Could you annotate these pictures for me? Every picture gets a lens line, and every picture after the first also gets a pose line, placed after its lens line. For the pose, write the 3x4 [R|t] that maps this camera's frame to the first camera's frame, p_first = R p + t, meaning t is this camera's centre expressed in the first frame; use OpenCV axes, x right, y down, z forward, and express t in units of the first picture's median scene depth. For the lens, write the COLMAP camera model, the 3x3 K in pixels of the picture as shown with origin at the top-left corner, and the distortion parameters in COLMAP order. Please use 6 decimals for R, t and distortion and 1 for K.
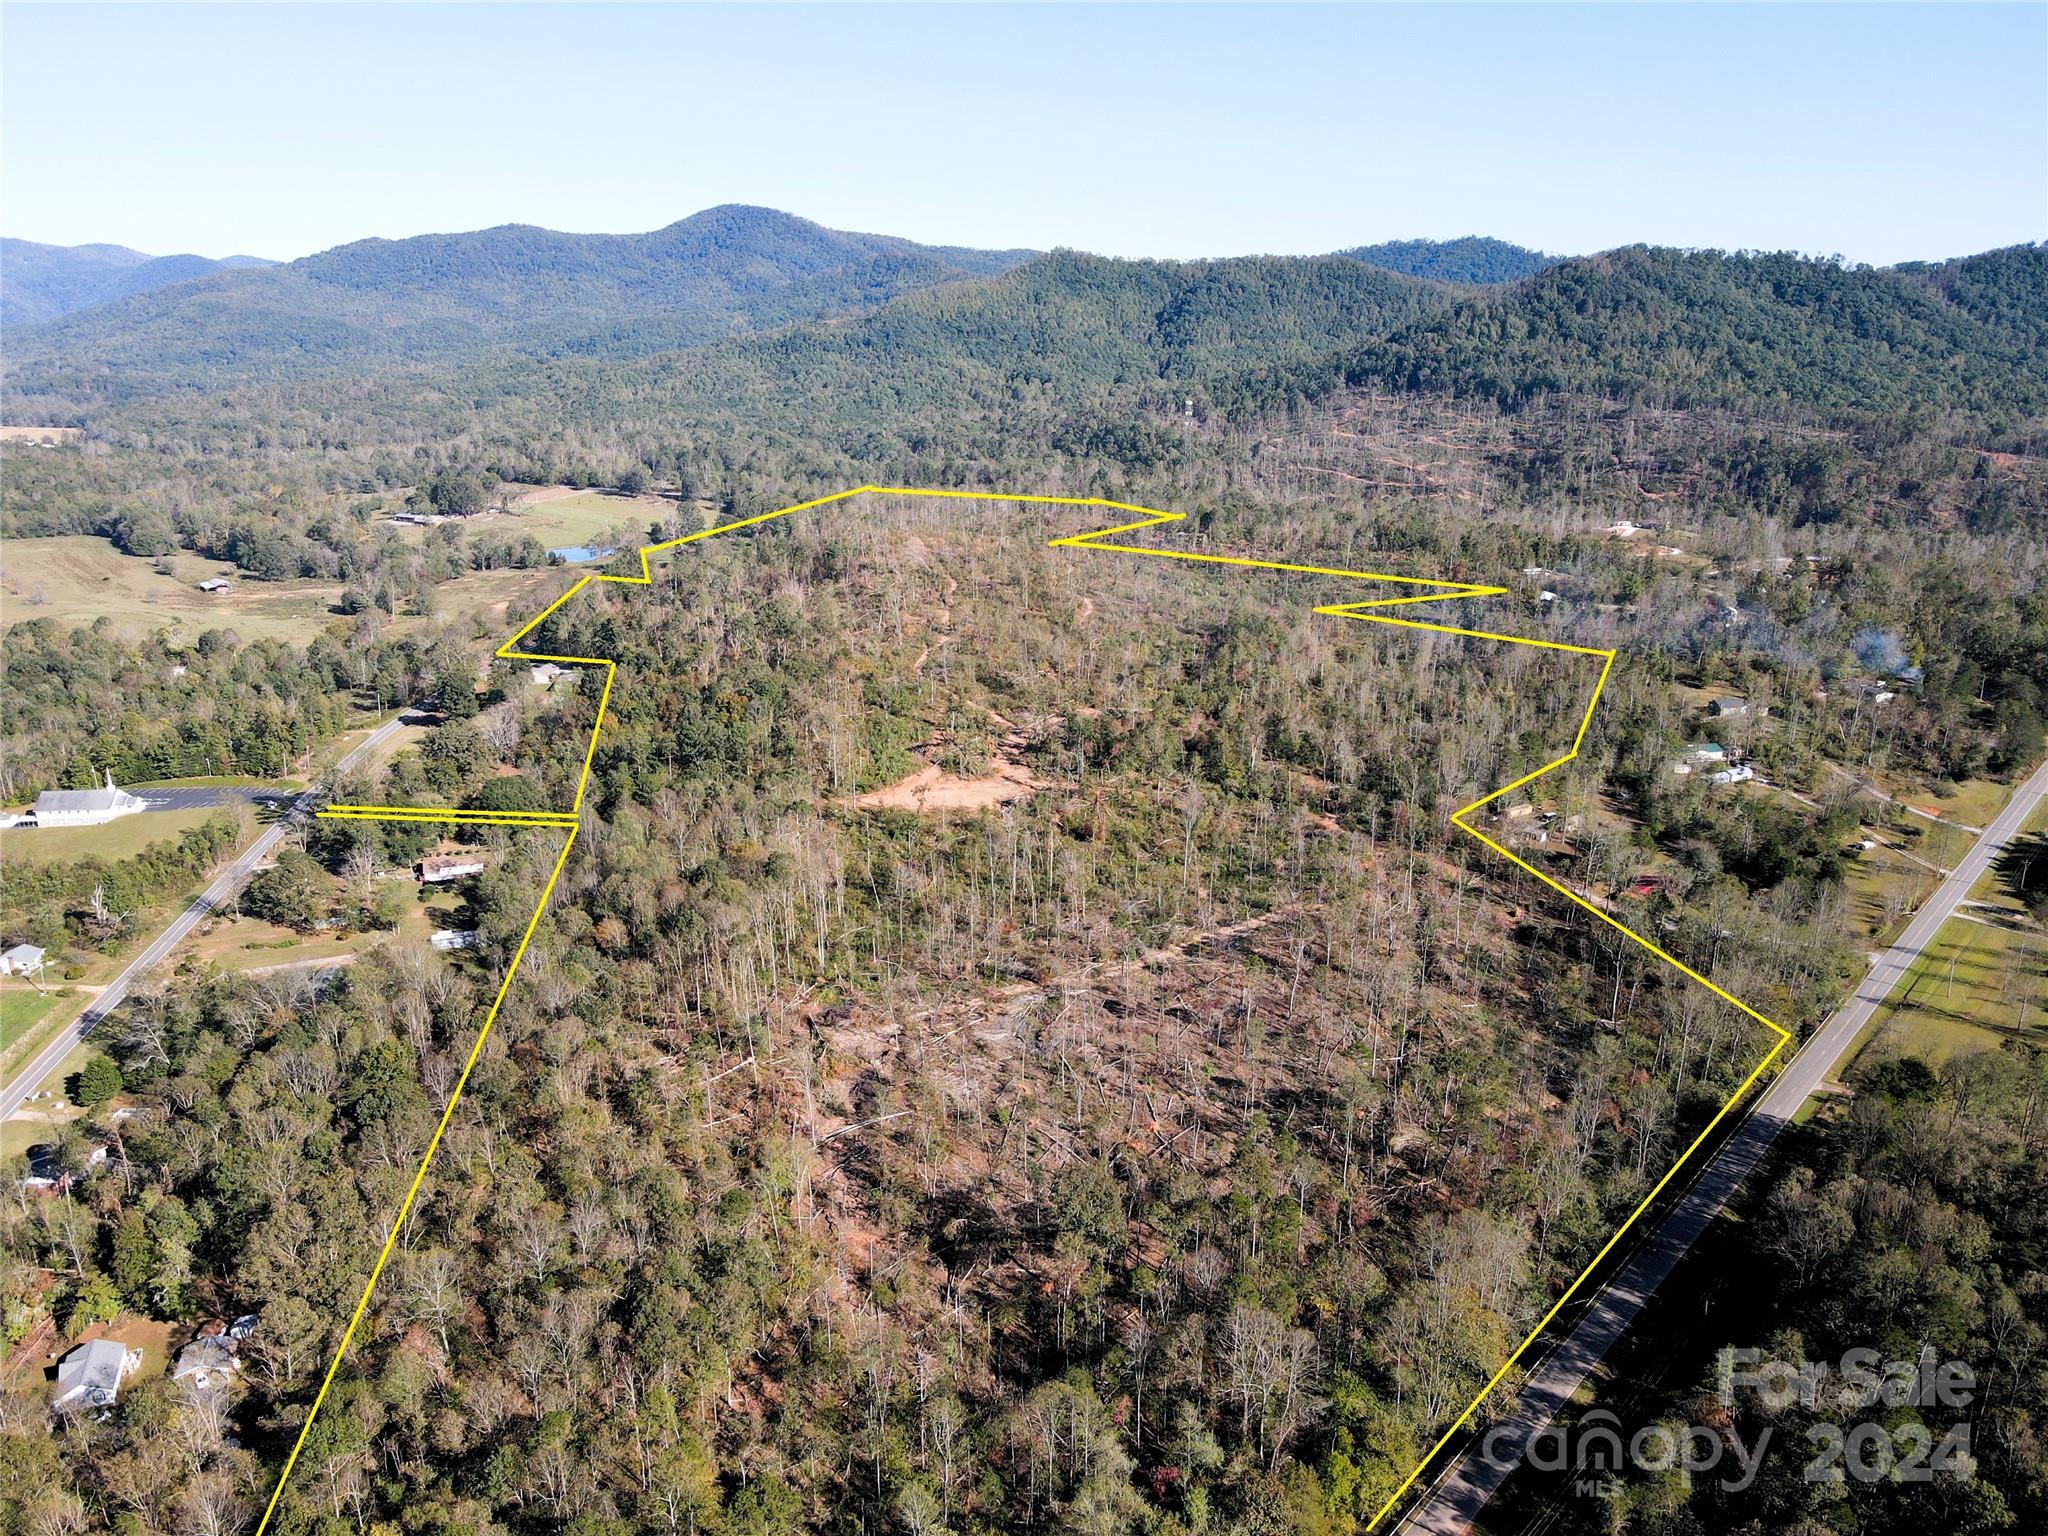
lens RADIAL K [[1488.5, 0, 1014.3], [0, 1488.5, 765.2], [0, 0, 1]] dist [-0.011424, 0.049242]
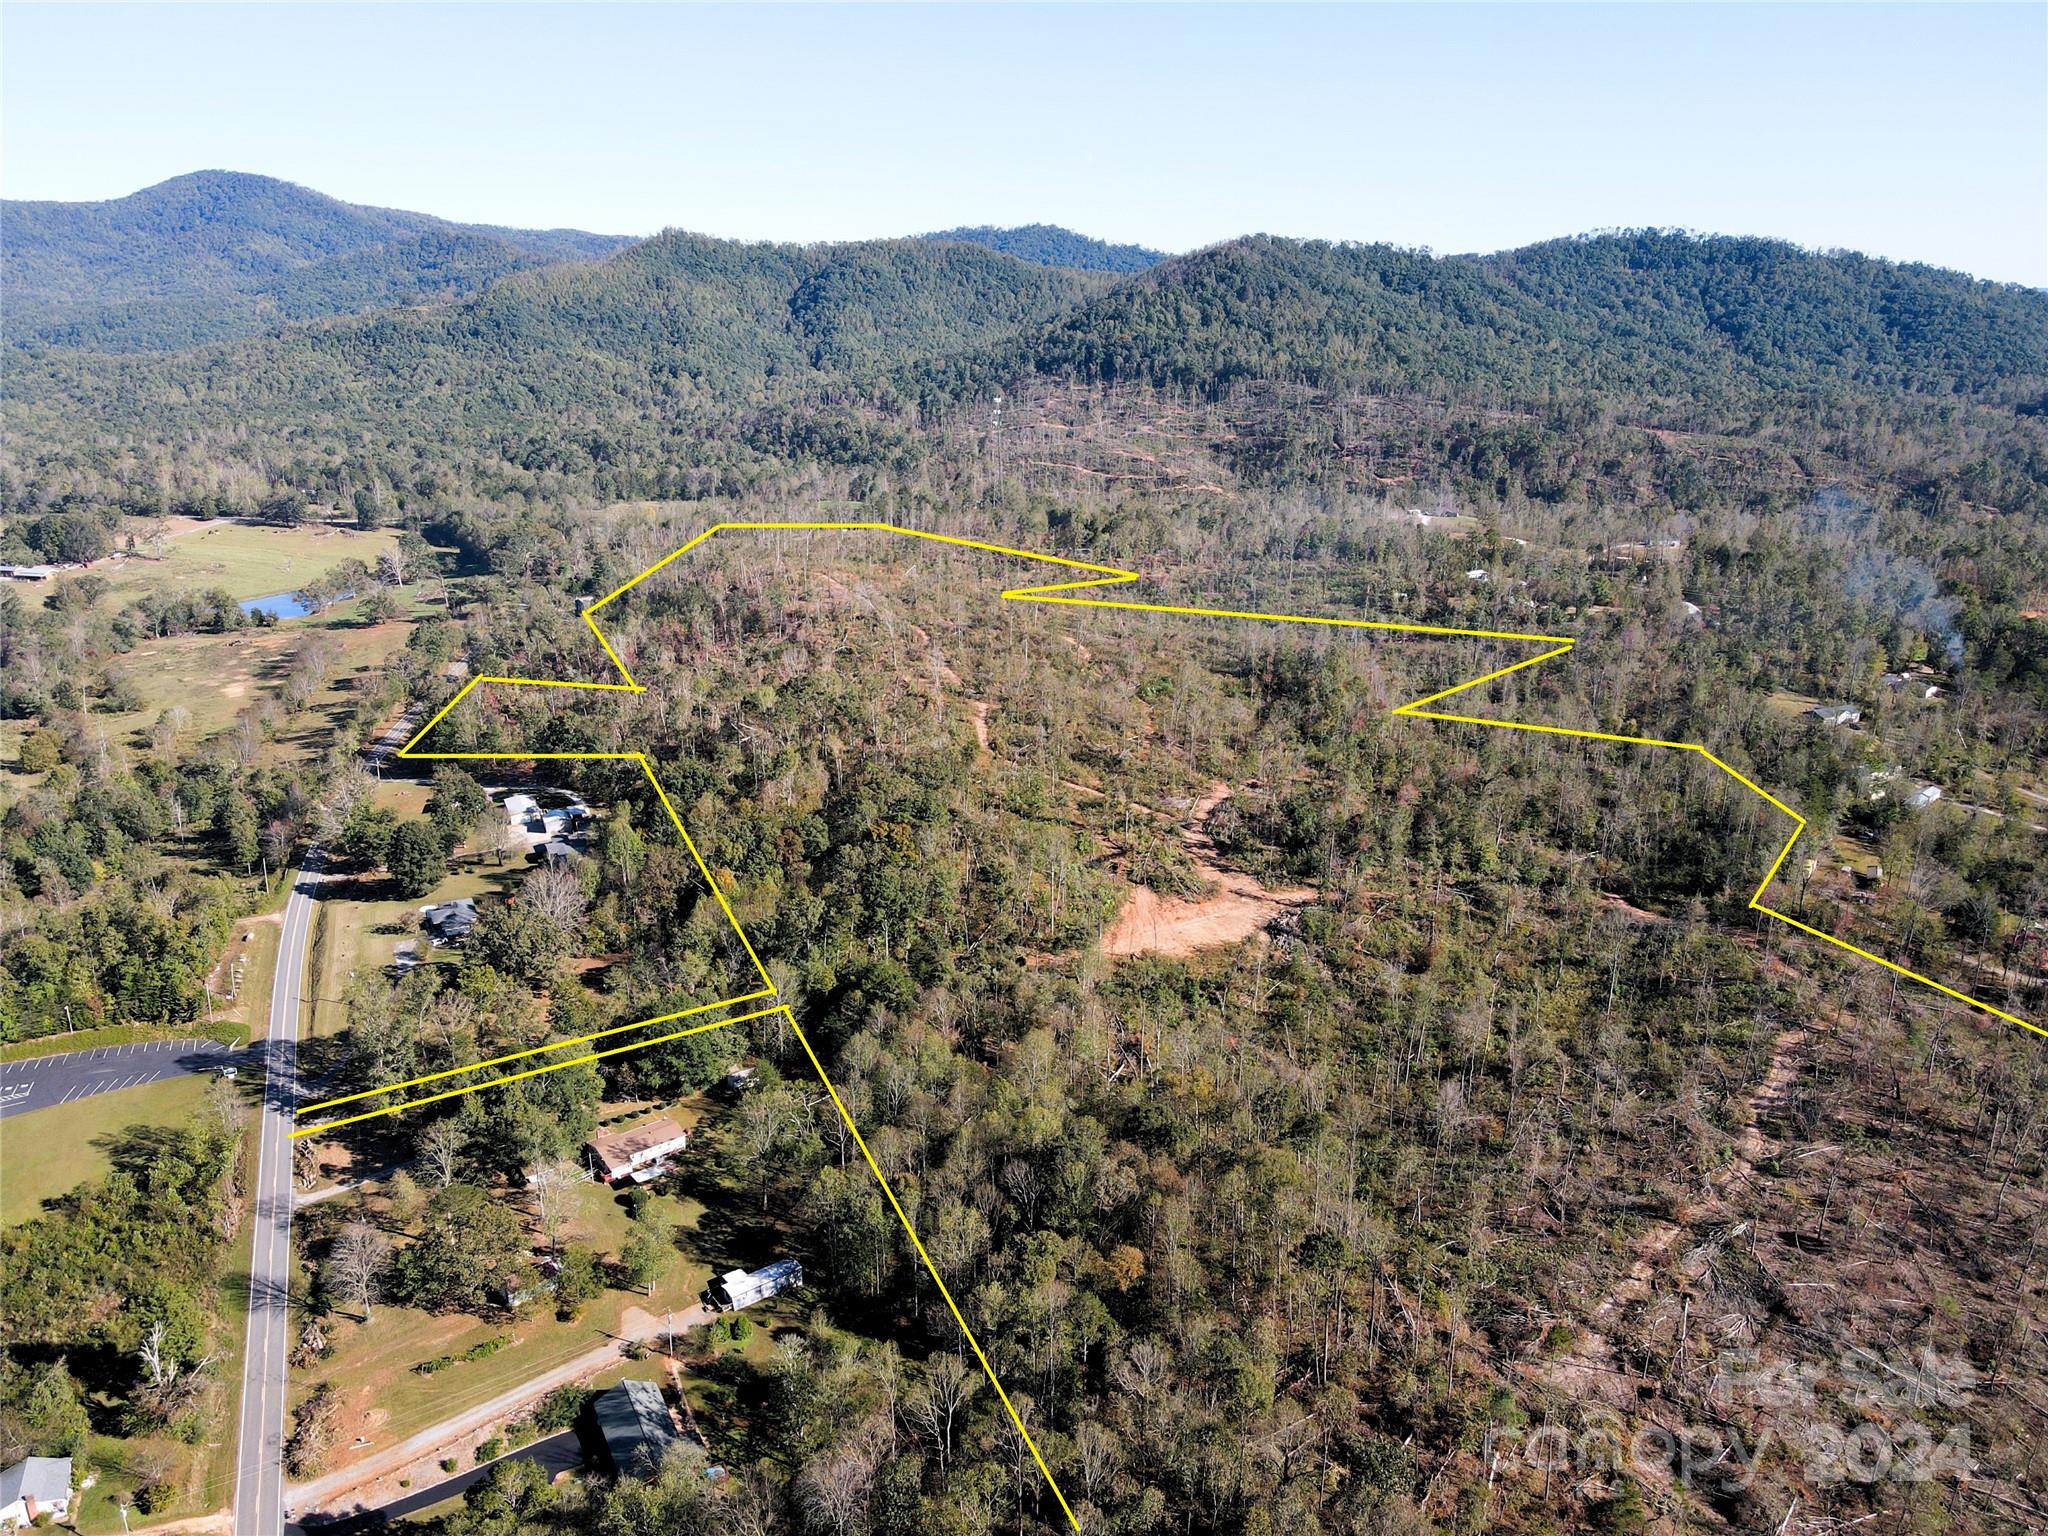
lens RADIAL K [[1481.9, 0, 1010.7], [0, 1481.9, 761.8], [0, 0, 1]] dist [0.015298, 0.009892]
pose [[0.949838, -0.093142, 0.298549, -0.090543], [0.090880, 0.995630, 0.021483, -0.022889], [-0.299245, 0.006727, 0.954153, 0.071881]]
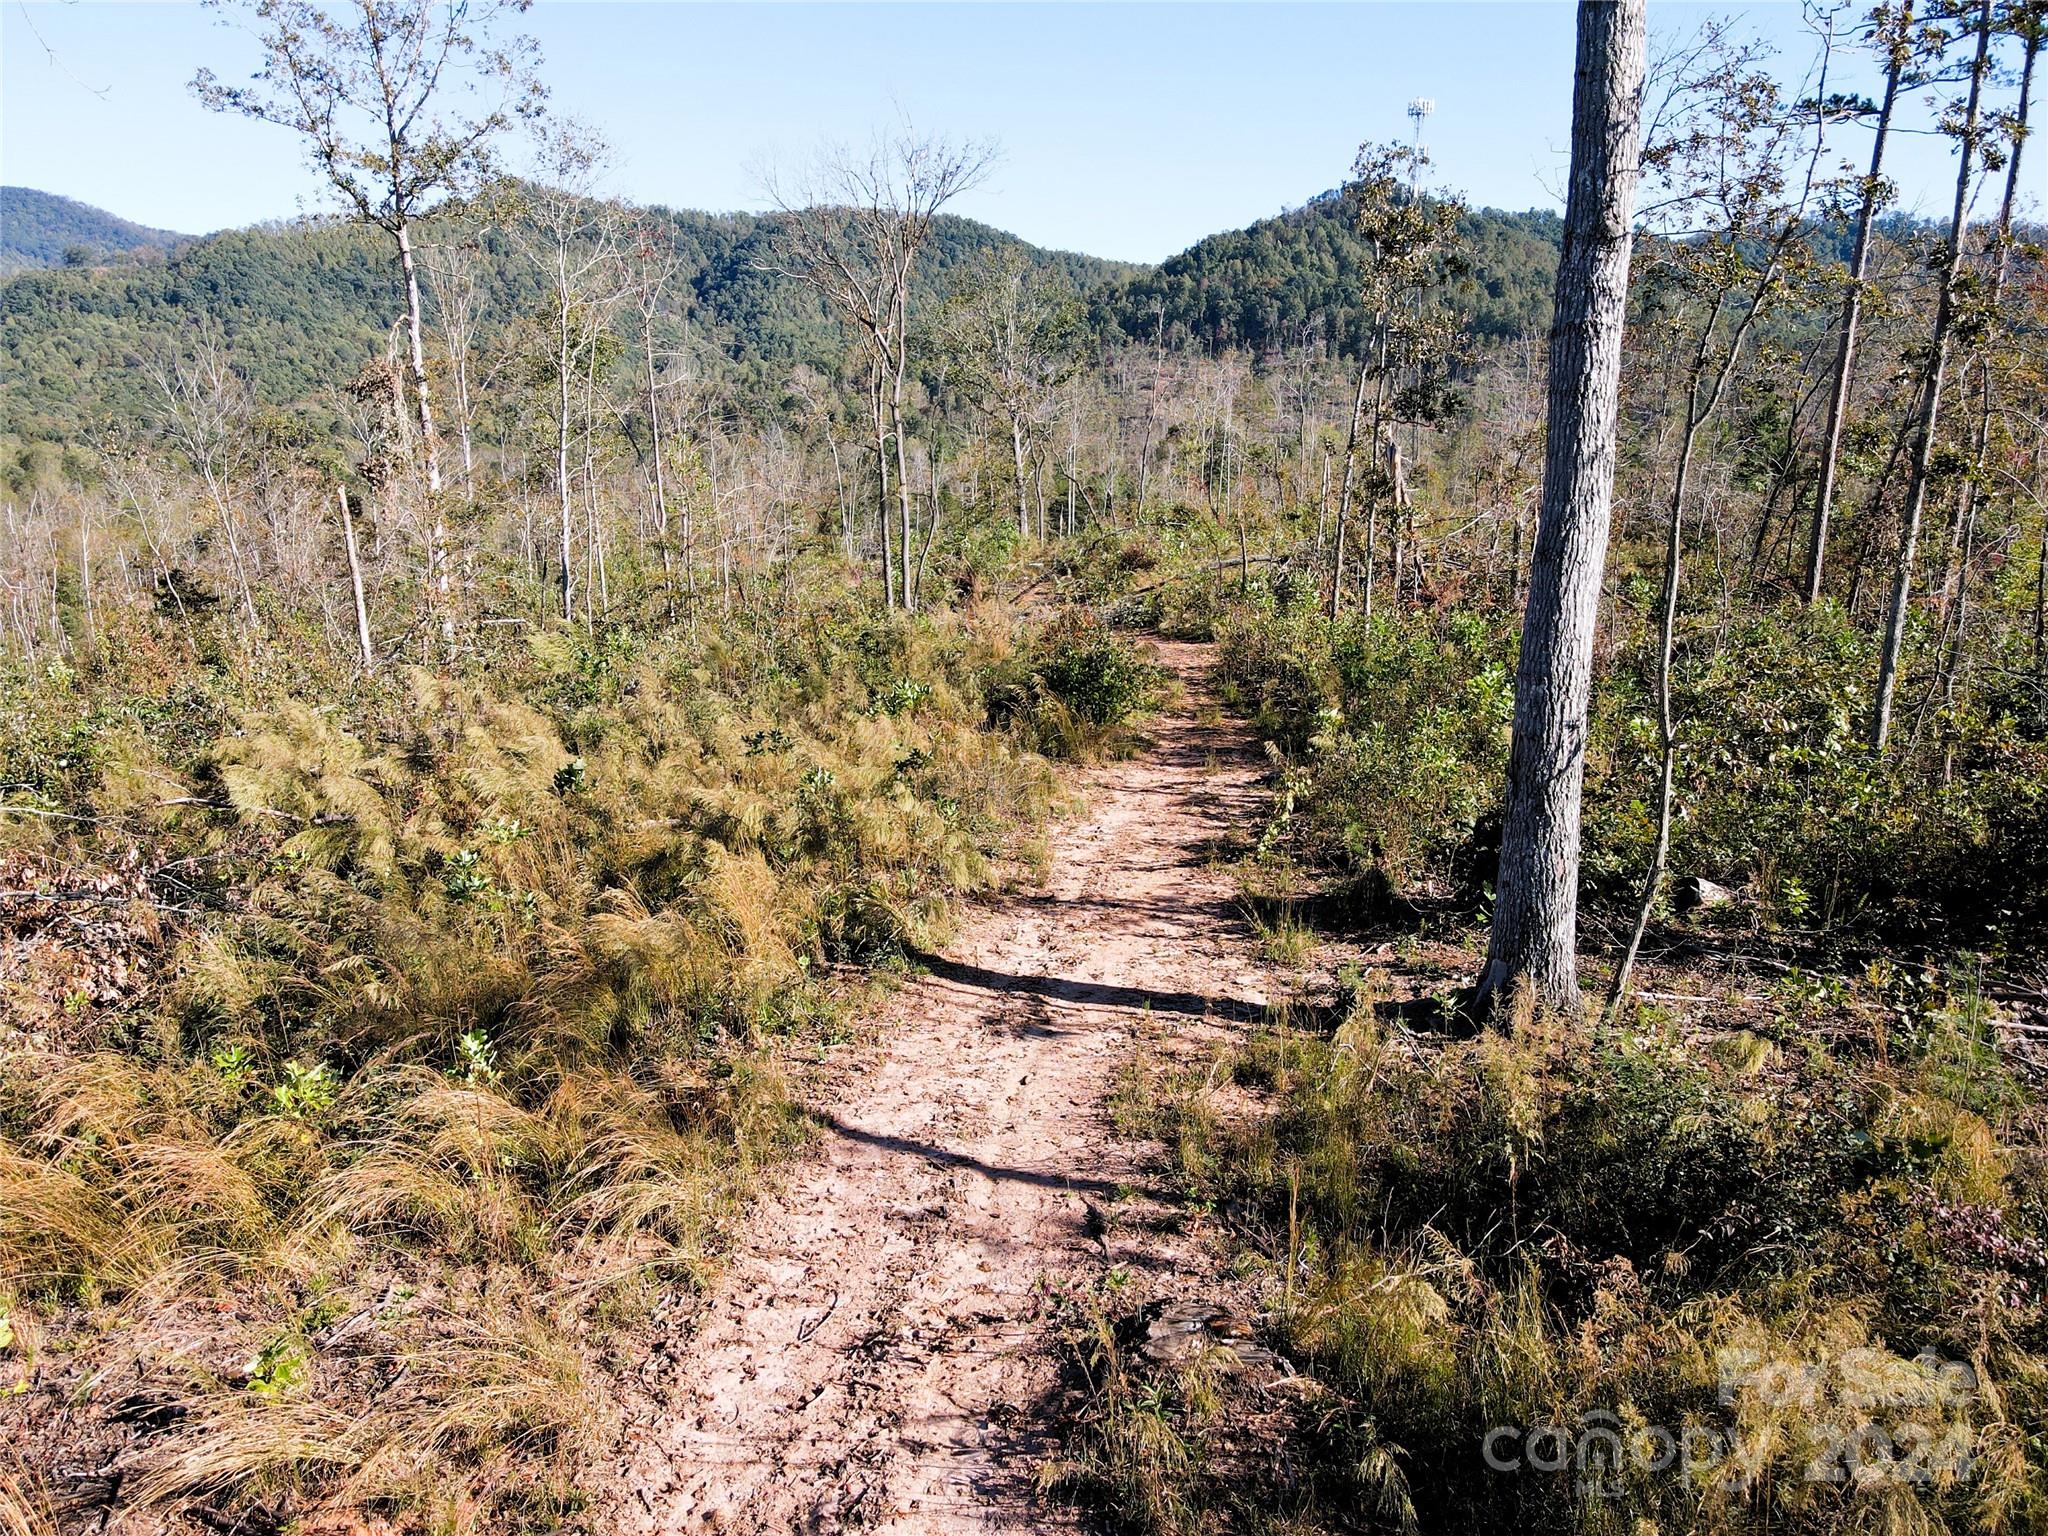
lens RADIAL K [[1477.8, 0, 1012.3], [0, 1477.8, 769.2], [0, 0, 1]] dist [0.021150, -0.003873]
pose [[0.928327, -0.086926, 0.361459, -0.028372], [0.105638, 0.993880, -0.032295, -0.069672], [-0.356440, 0.068164, 0.931828, 0.431130]]
